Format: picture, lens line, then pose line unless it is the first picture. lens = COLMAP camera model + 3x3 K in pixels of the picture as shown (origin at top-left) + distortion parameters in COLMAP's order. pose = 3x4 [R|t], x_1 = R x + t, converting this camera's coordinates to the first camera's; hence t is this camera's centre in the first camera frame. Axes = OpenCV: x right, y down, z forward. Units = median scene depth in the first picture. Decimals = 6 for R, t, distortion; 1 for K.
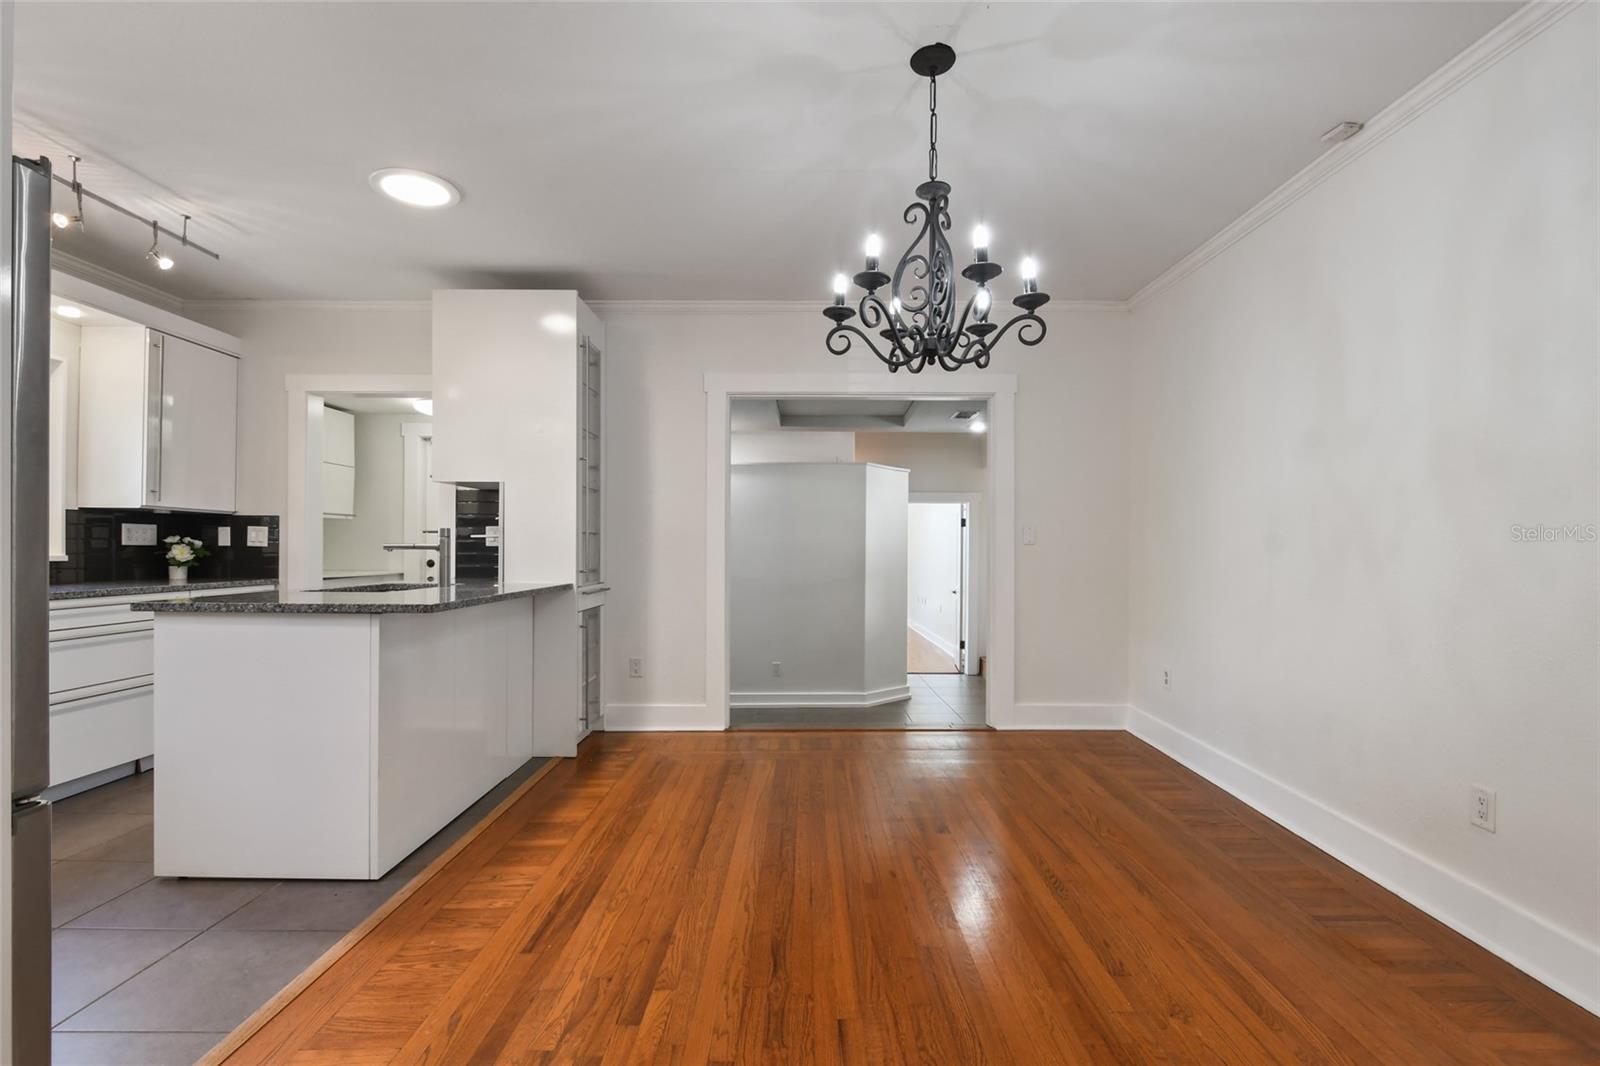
lens RADIAL K [[722.3, 0, 803.5], [0, 722.3, 548.1], [0, 0, 1]] dist [-0.003188, -0.001423]
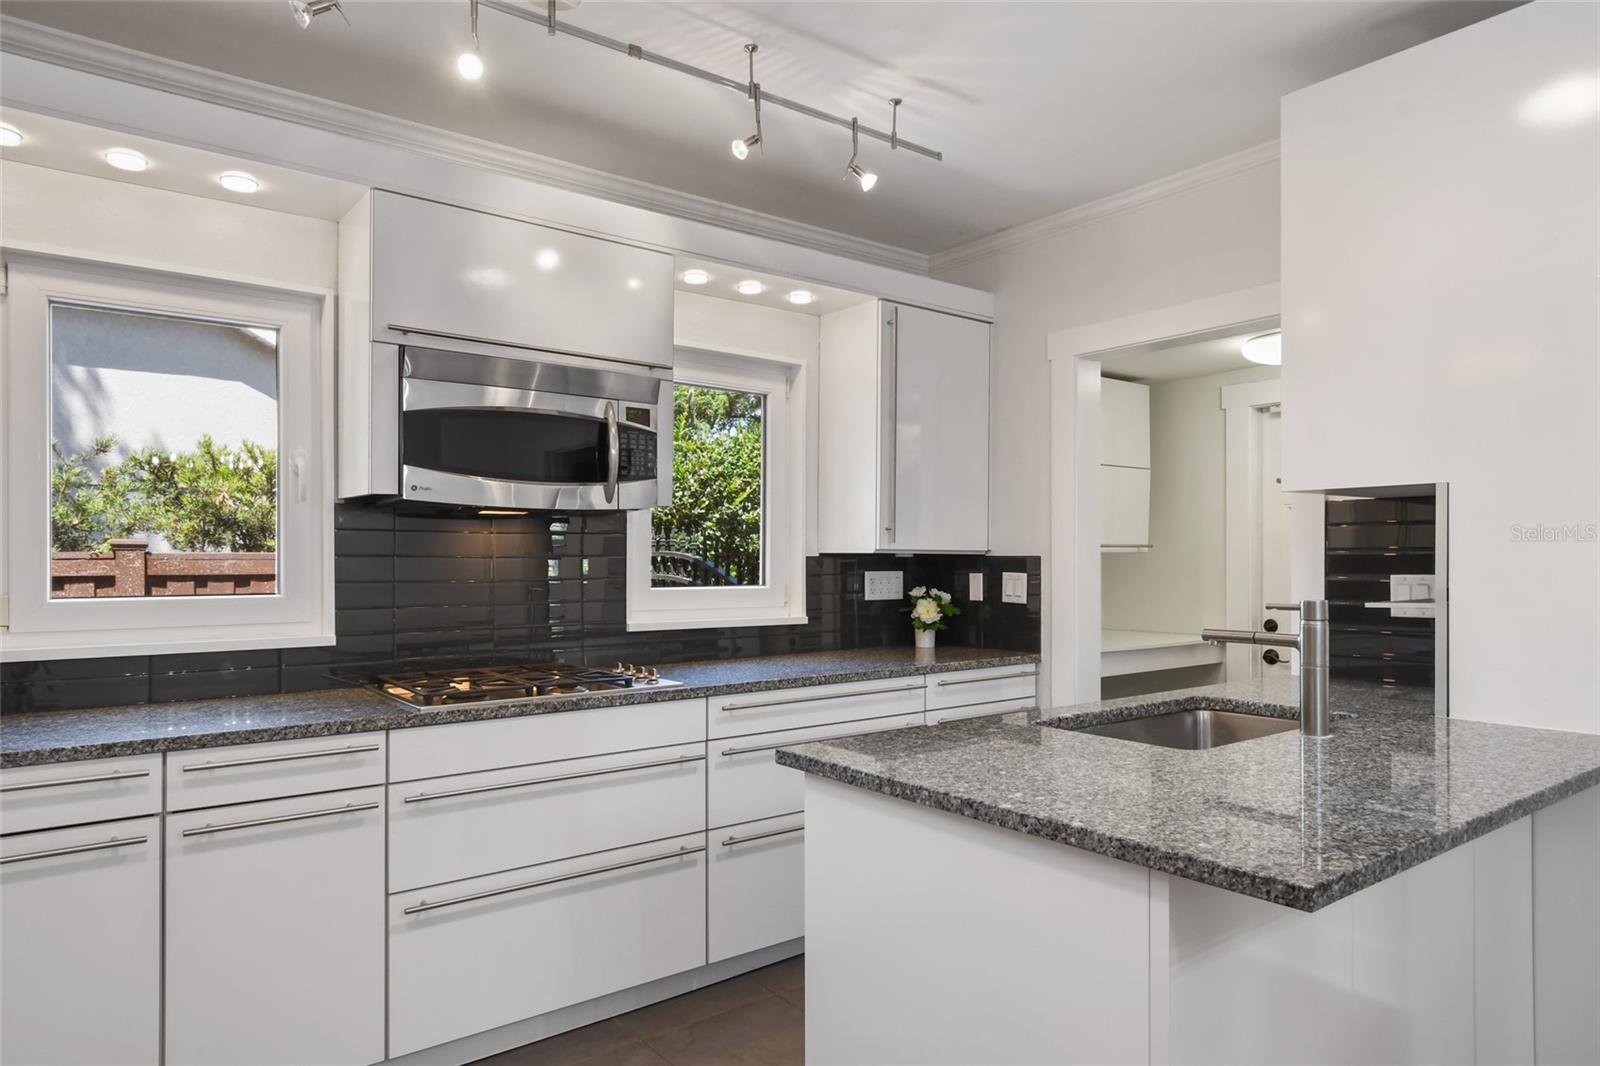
lens RADIAL K [[985.3, 0, 801.4], [0, 985.3, 559.4], [0, 0, 1]] dist [0.015100, 0.001334]
pose [[0.612423, -0.005660, -0.790510, -0.176953], [0.004550, 0.999983, -0.003636, -0.043194], [0.790517, -0.001370, 0.612438, 0.318226]]
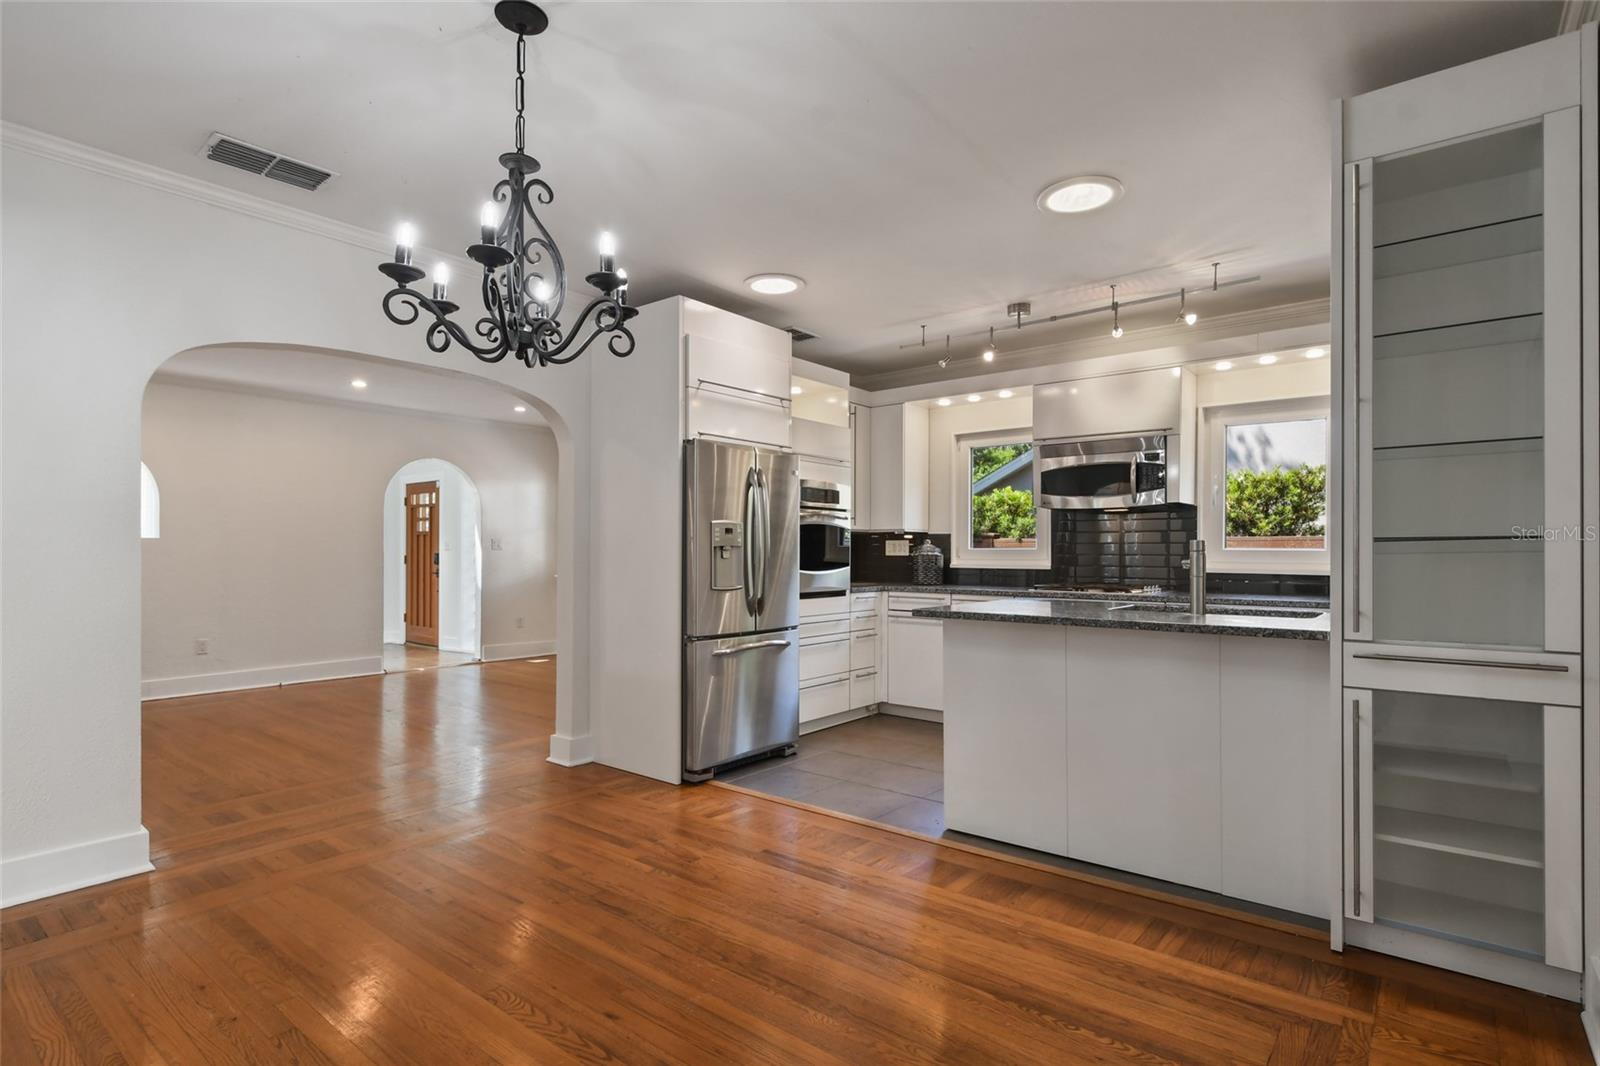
lens RADIAL K [[787.8, 0, 806.2], [0, 787.8, 550.5], [0, 0, 1]] dist [0.002143, 0.000363]
pose [[-0.626941, -0.010040, -0.779002, 0.381199], [-0.006597, 0.999950, -0.007578, -0.005506], [0.779039, 0.000389, -0.626975, 1.011688]]
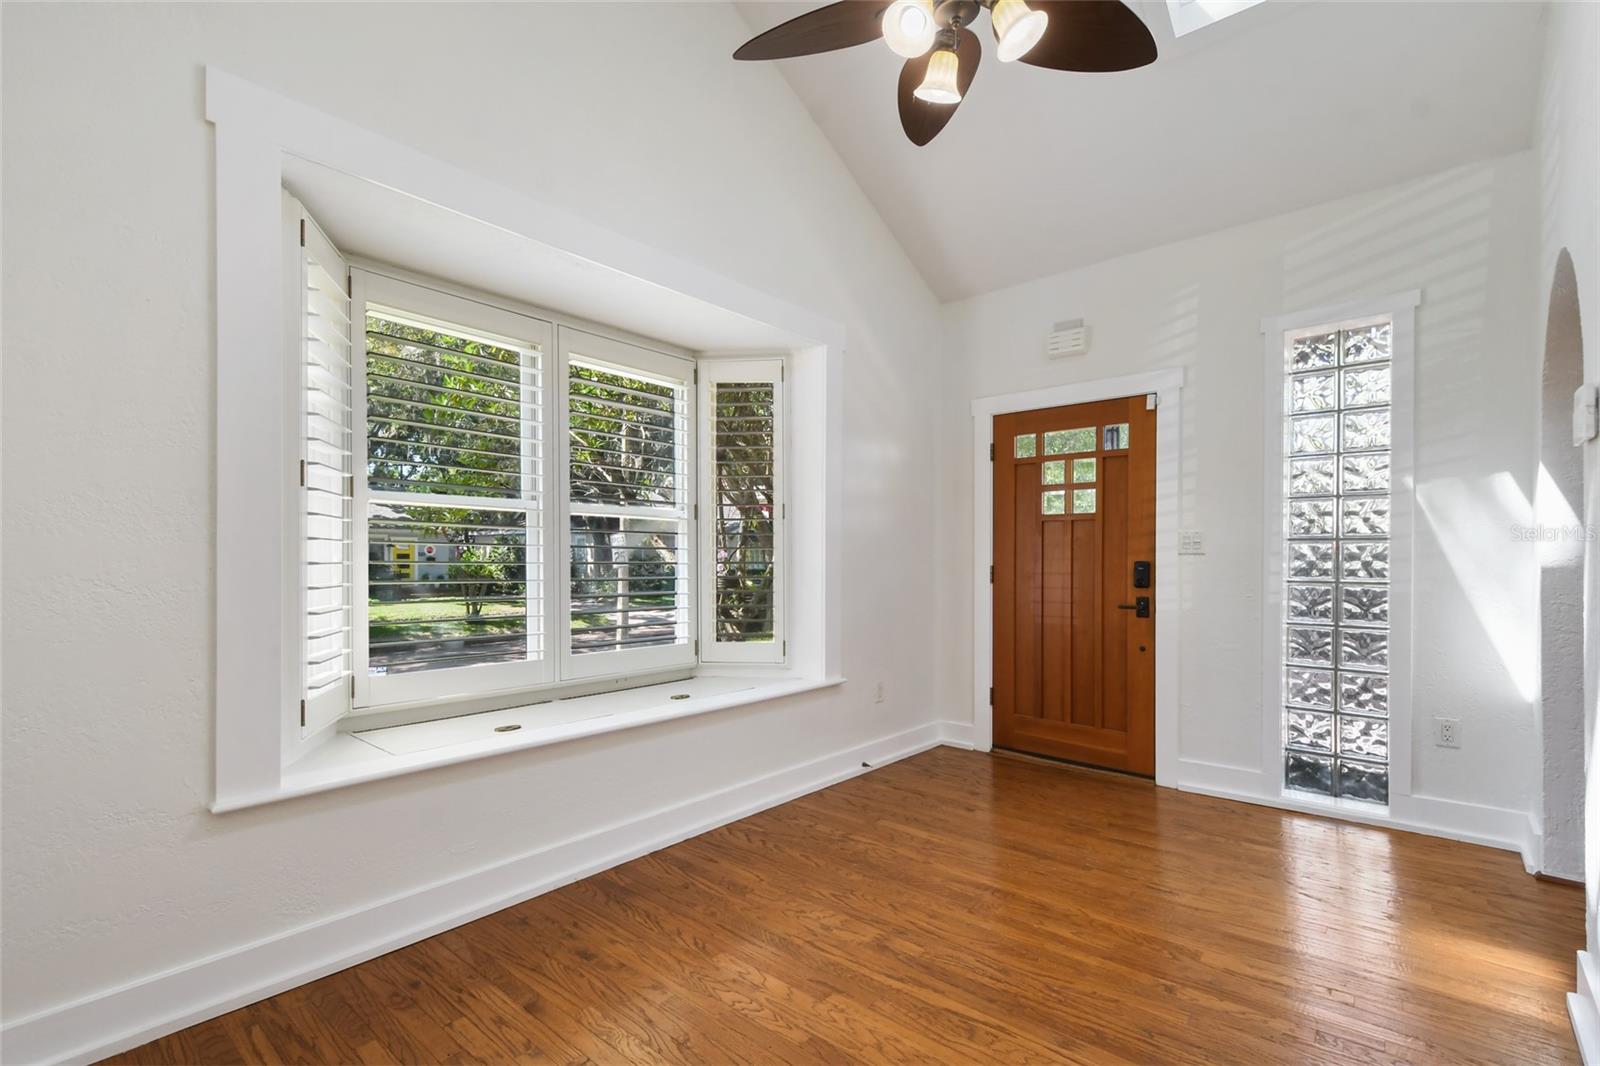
lens RADIAL K [[709.7, 0, 805.4], [0, 709.7, 550.5], [0, 0, 1]] dist [0.017876, -0.013810]
pose [[-0.662014, -0.017671, -0.749283, 0.219411], [-0.008473, 0.999835, -0.016093, -0.002726], [0.749443, -0.004305, -0.662055, -1.083413]]
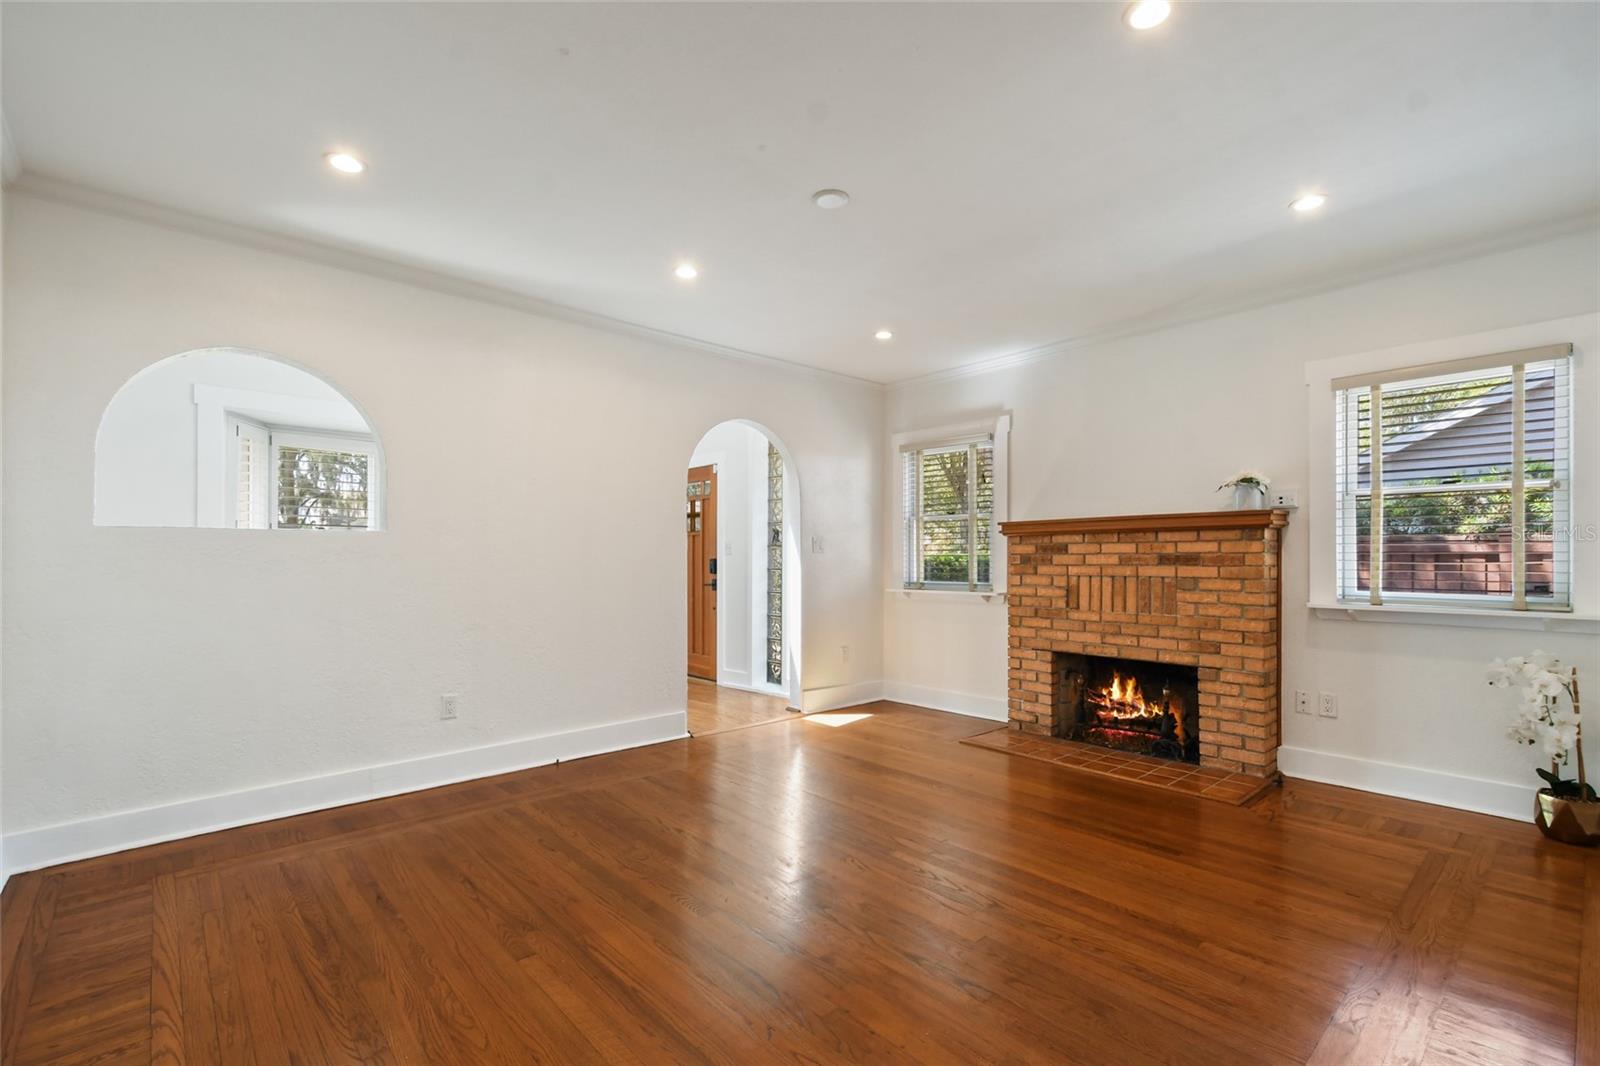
lens RADIAL K [[709.7, 0, 805.4], [0, 709.7, 550.5], [0, 0, 1]] dist [0.017876, -0.013810]
pose [[-0.743845, -0.013818, -0.668209, 0.168469], [-0.003416, 0.999852, -0.016873, 0.000265], [0.668343, -0.010268, -0.743782, 0.011992]]
